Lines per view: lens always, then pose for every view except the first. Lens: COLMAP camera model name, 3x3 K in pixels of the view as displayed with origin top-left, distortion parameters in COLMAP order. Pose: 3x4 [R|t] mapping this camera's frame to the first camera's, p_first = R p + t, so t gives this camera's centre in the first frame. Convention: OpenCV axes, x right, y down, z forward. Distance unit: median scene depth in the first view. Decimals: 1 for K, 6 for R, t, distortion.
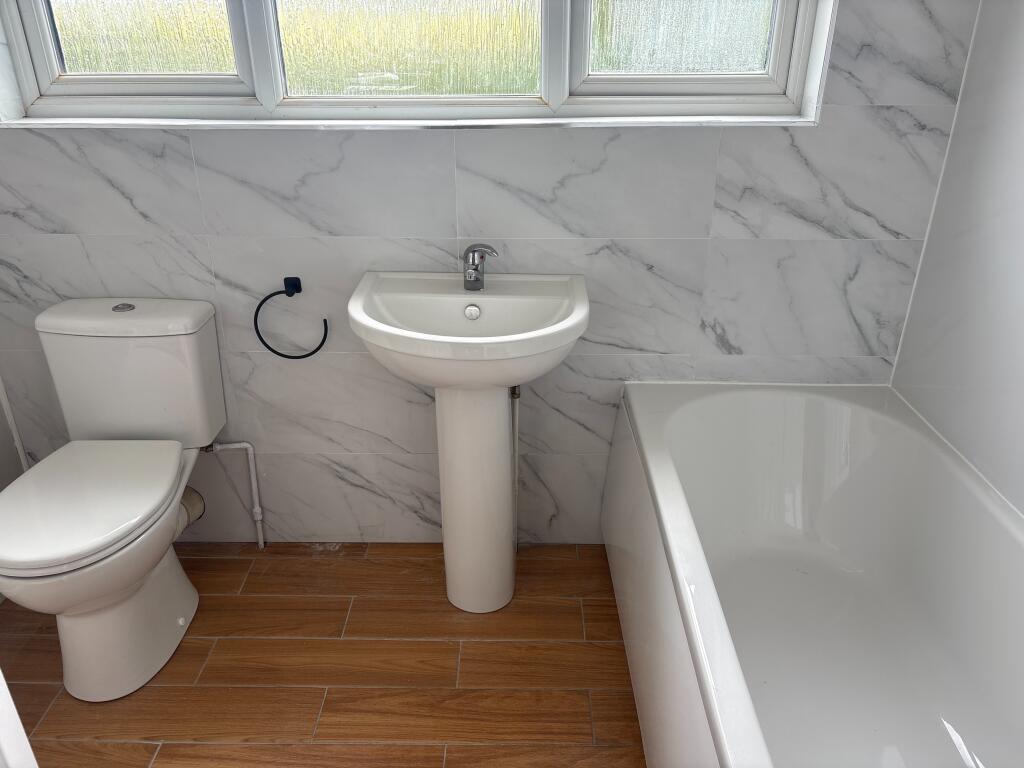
lens RADIAL K [[772.3, 0, 512.0], [0, 772.3, 384.0], [0, 0, 1]] dist [0.003853, -0.002901]
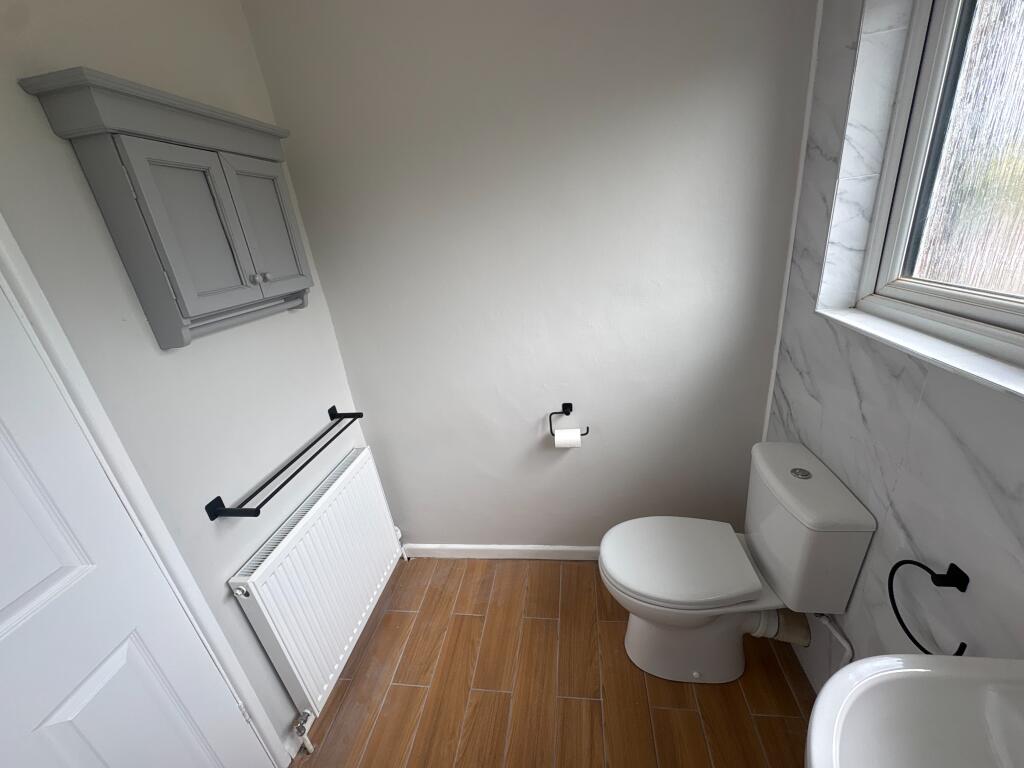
lens RADIAL K [[406.3, 0, 512.0], [0, 406.3, 384.0], [0, 0, 1]] dist [0.001845, 0.000204]
pose [[-0.123086, 0.384068, -0.915064, 0.073325], [-0.331875, 0.853057, 0.402683, -0.322329], [0.935259, 0.353251, 0.022463, 0.523847]]
